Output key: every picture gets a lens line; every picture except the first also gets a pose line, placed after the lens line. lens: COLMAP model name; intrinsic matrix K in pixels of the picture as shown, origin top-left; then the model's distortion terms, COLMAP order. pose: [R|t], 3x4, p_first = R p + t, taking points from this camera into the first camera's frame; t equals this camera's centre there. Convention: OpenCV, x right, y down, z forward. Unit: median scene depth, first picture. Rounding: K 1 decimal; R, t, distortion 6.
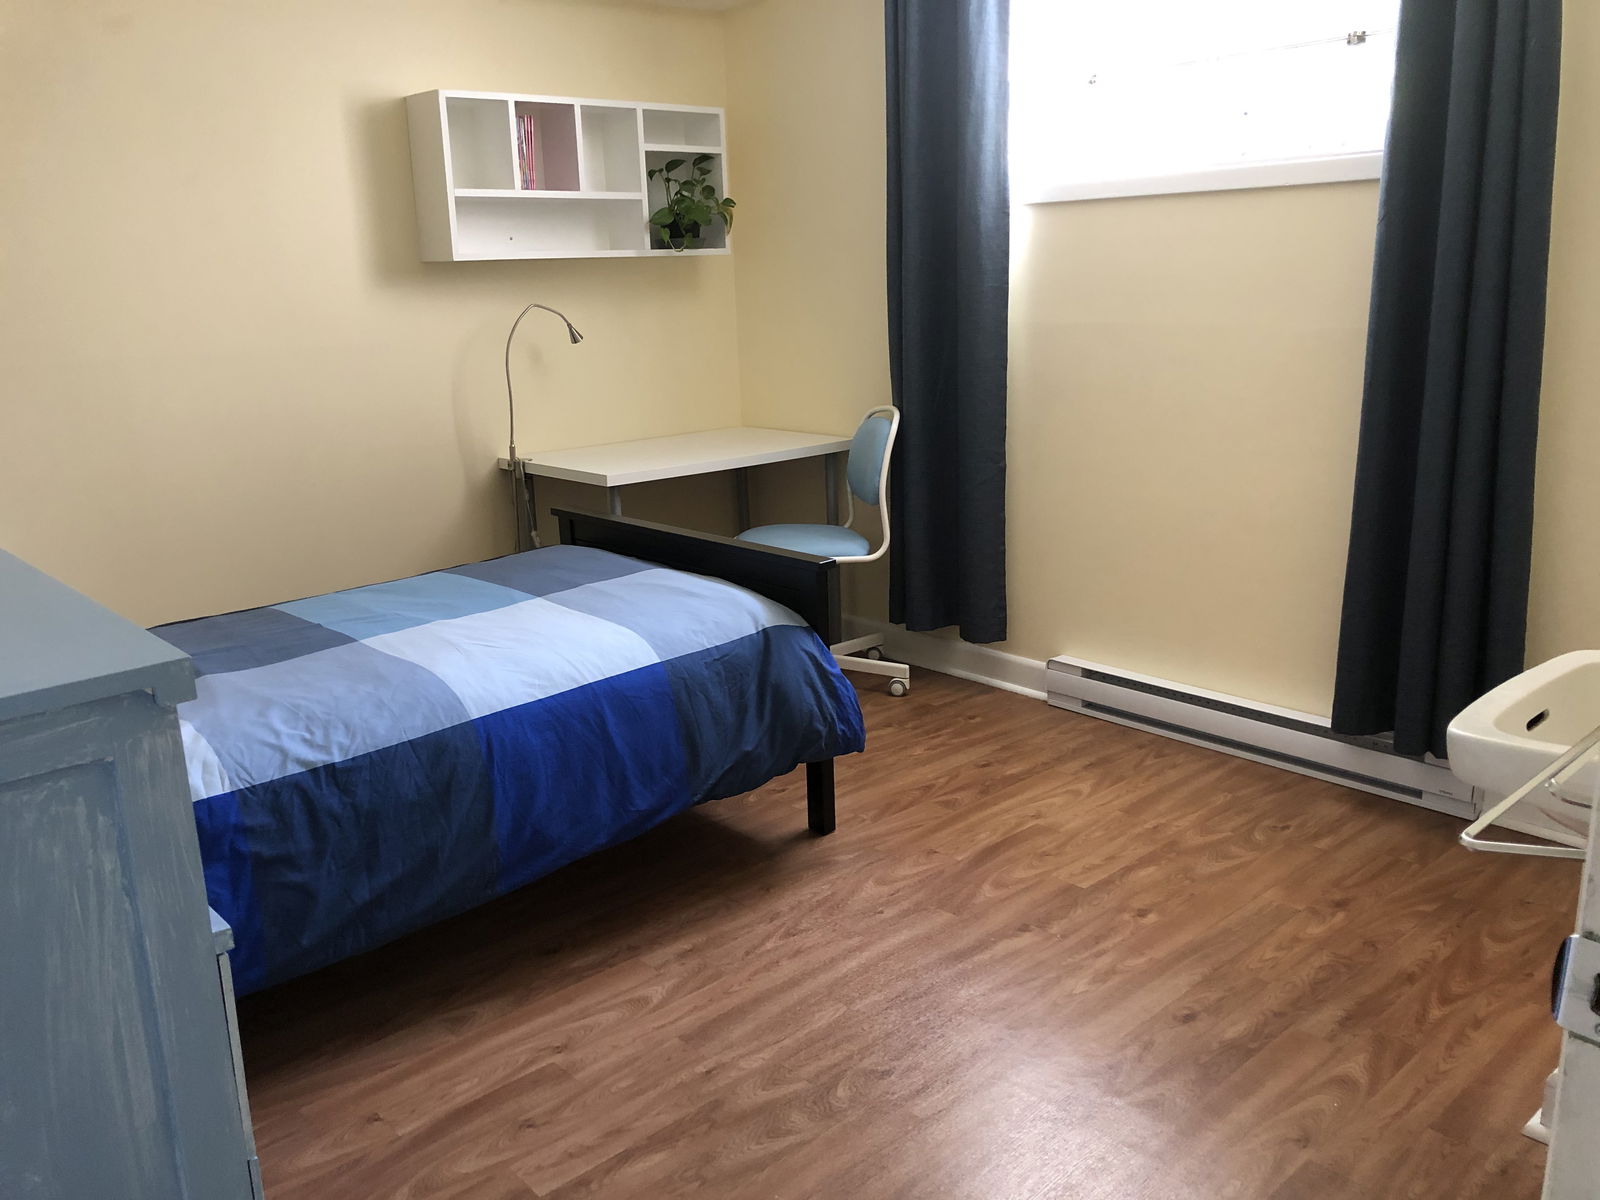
lens RADIAL K [[1314.9, 0, 793.6], [0, 1314.9, 603.2], [0, 0, 1]] dist [0.055716, -0.069551]
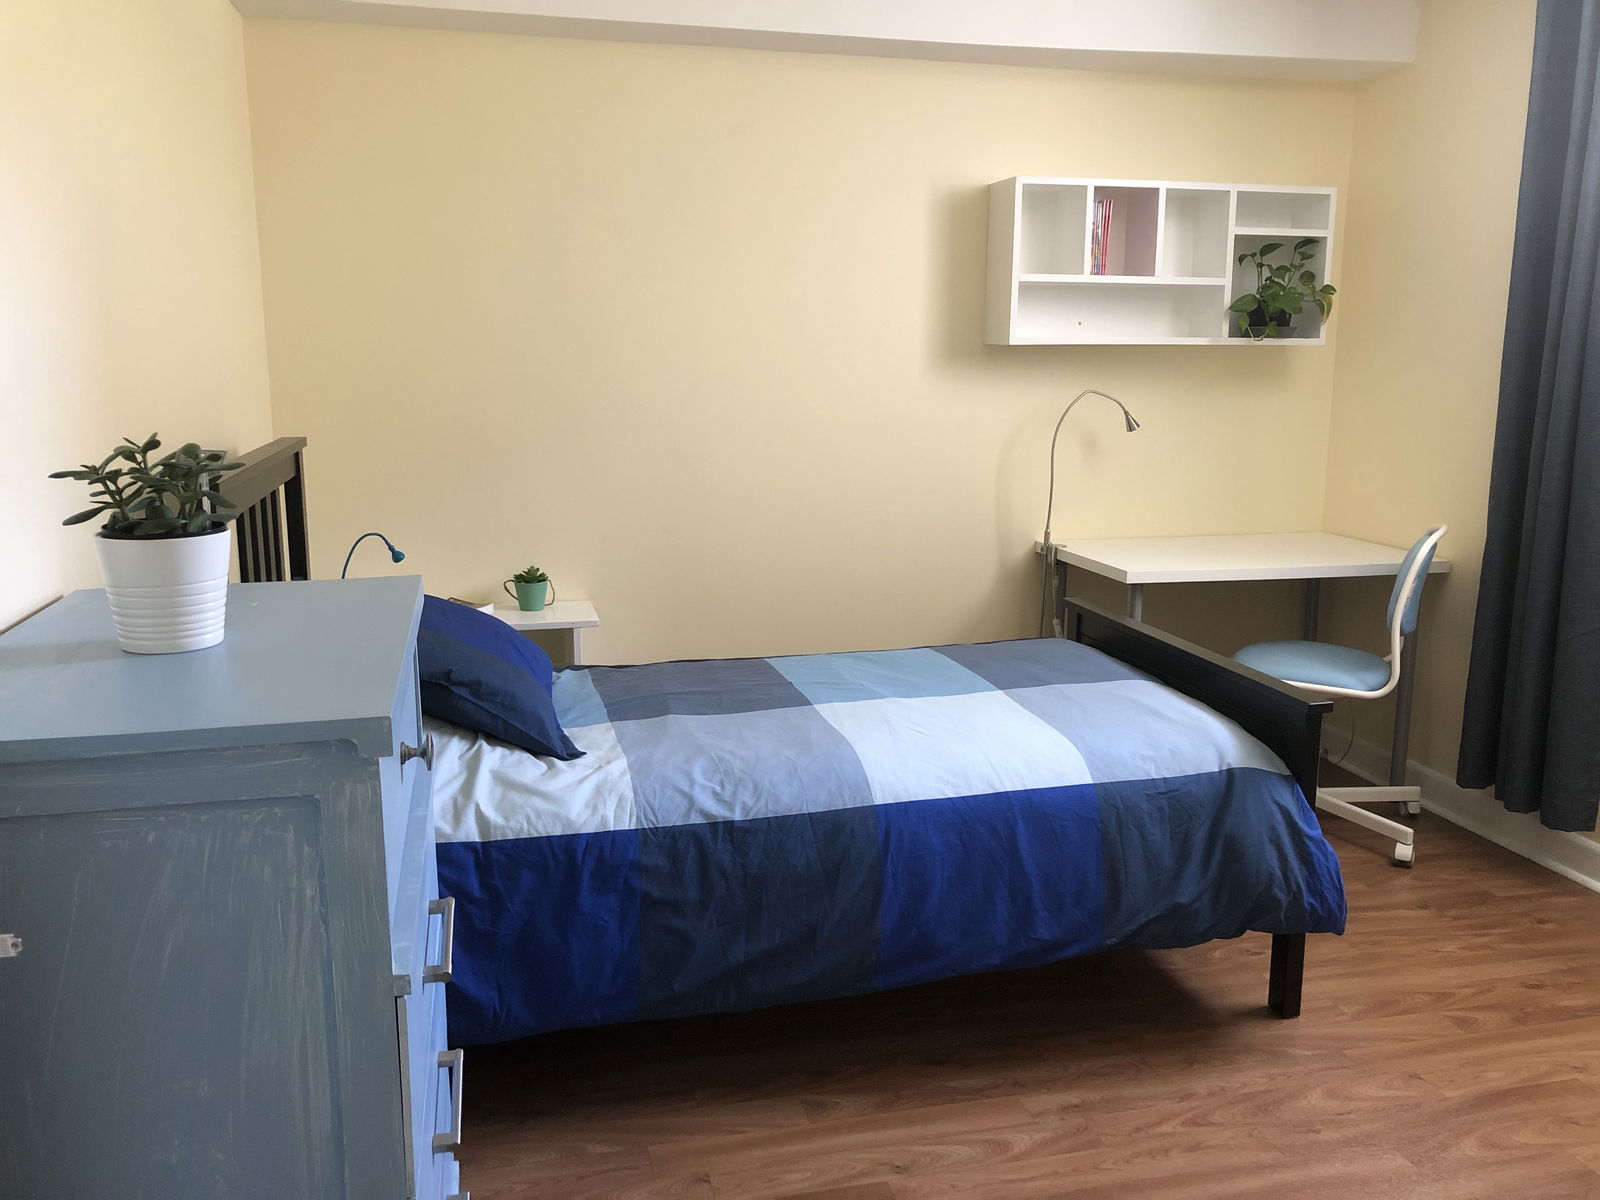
lens RADIAL K [[1314.9, 0, 793.6], [0, 1314.9, 603.2], [0, 0, 1]] dist [0.055716, -0.069551]
pose [[0.877441, 0.132457, -0.461033, 0.116454], [-0.156659, 0.987547, -0.014426, -0.031958], [0.453381, 0.084883, 0.887266, 0.070790]]
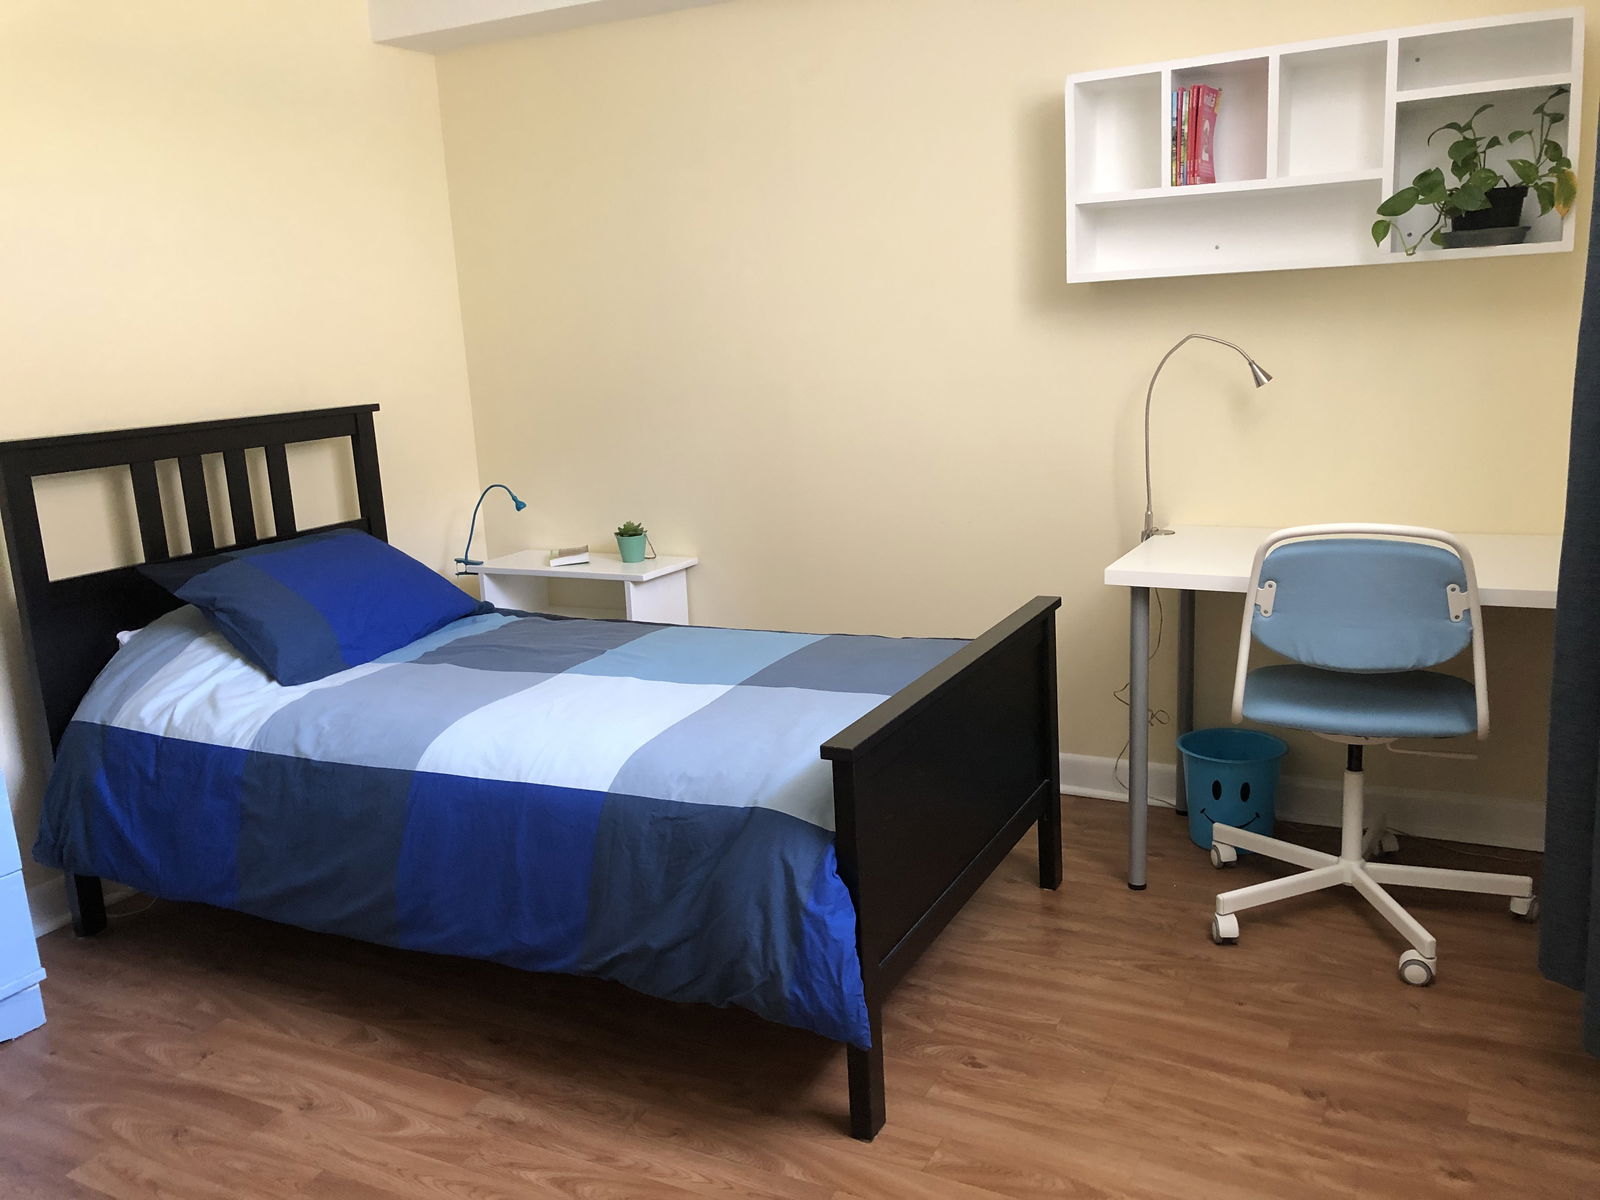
lens RADIAL K [[1314.9, 0, 793.6], [0, 1314.9, 603.2], [0, 0, 1]] dist [0.055716, -0.069551]
pose [[0.341545, 0.217839, -0.914272, 0.647320], [-0.196421, 0.967832, 0.157224, -0.216647], [0.919111, 0.125883, 0.373346, 0.752172]]
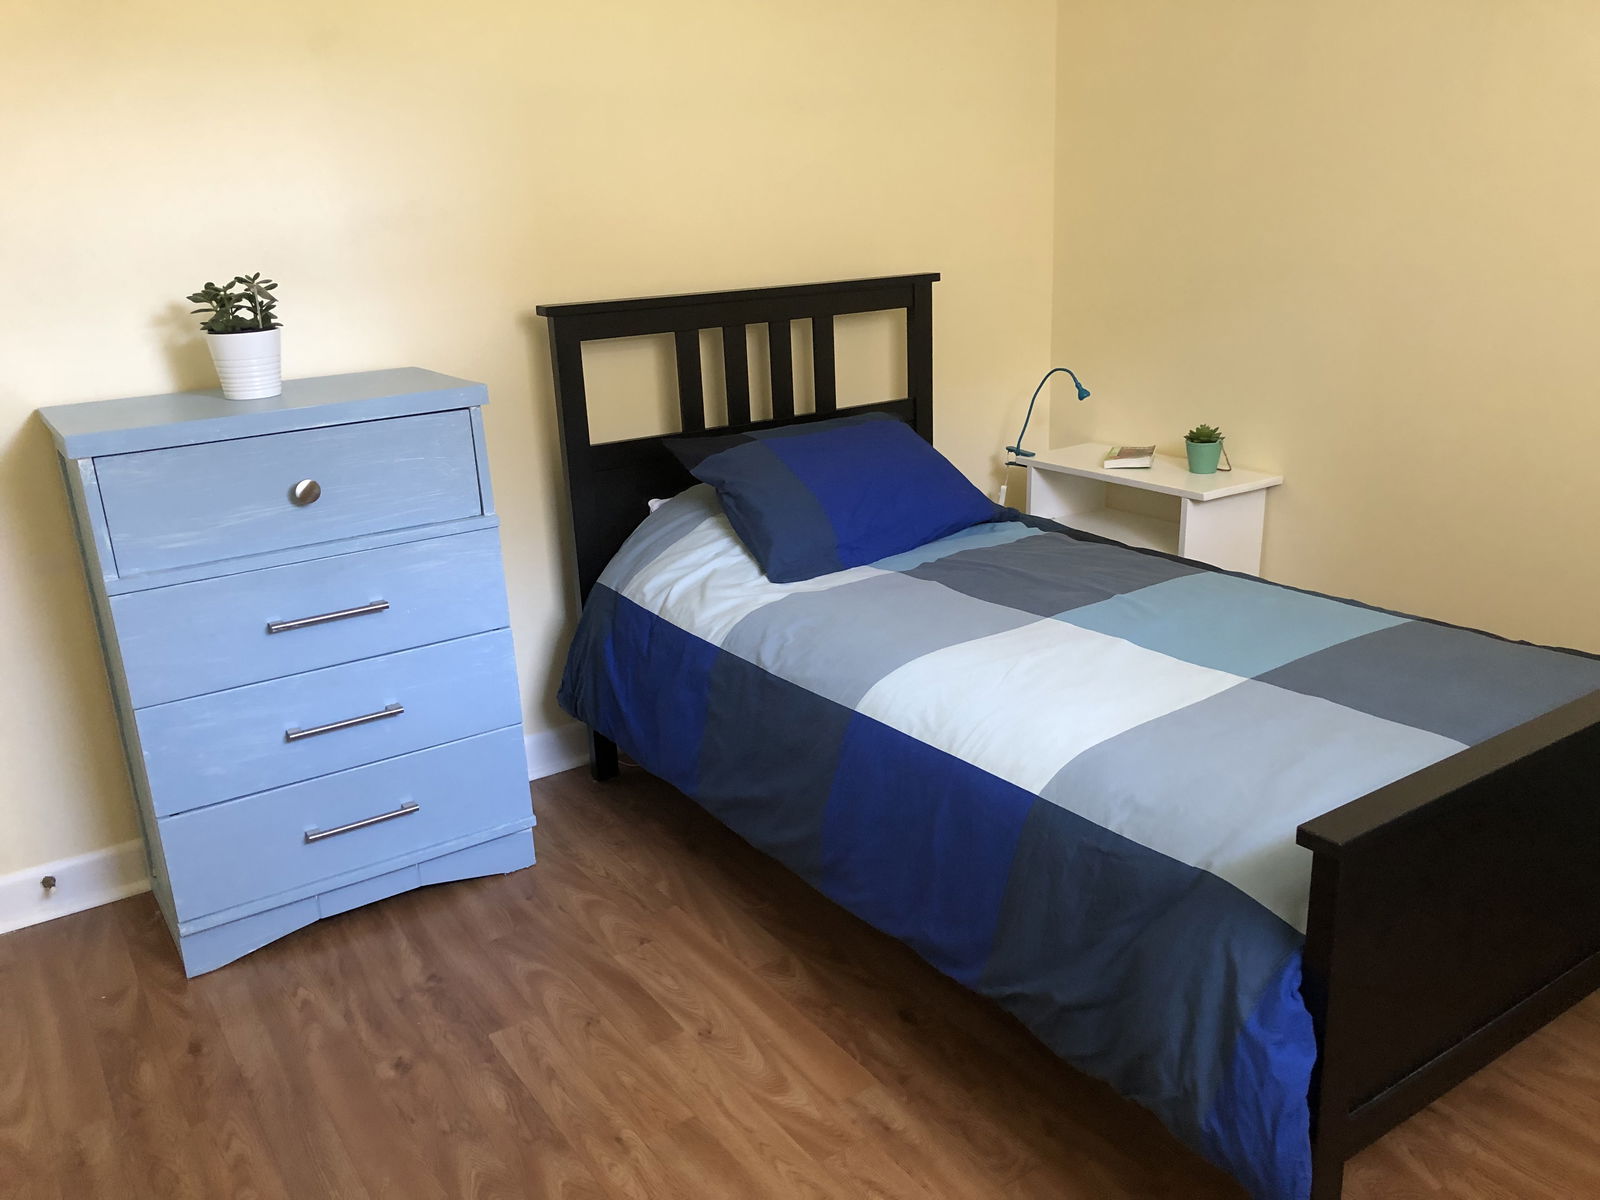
lens RADIAL K [[1314.9, 0, 793.6], [0, 1314.9, 603.2], [0, 0, 1]] dist [0.055716, -0.069551]
pose [[-0.148743, 0.342064, -0.927830, 0.499070], [-0.200928, 0.908240, 0.367053, -0.262858], [0.968248, 0.241024, -0.066364, 0.863687]]
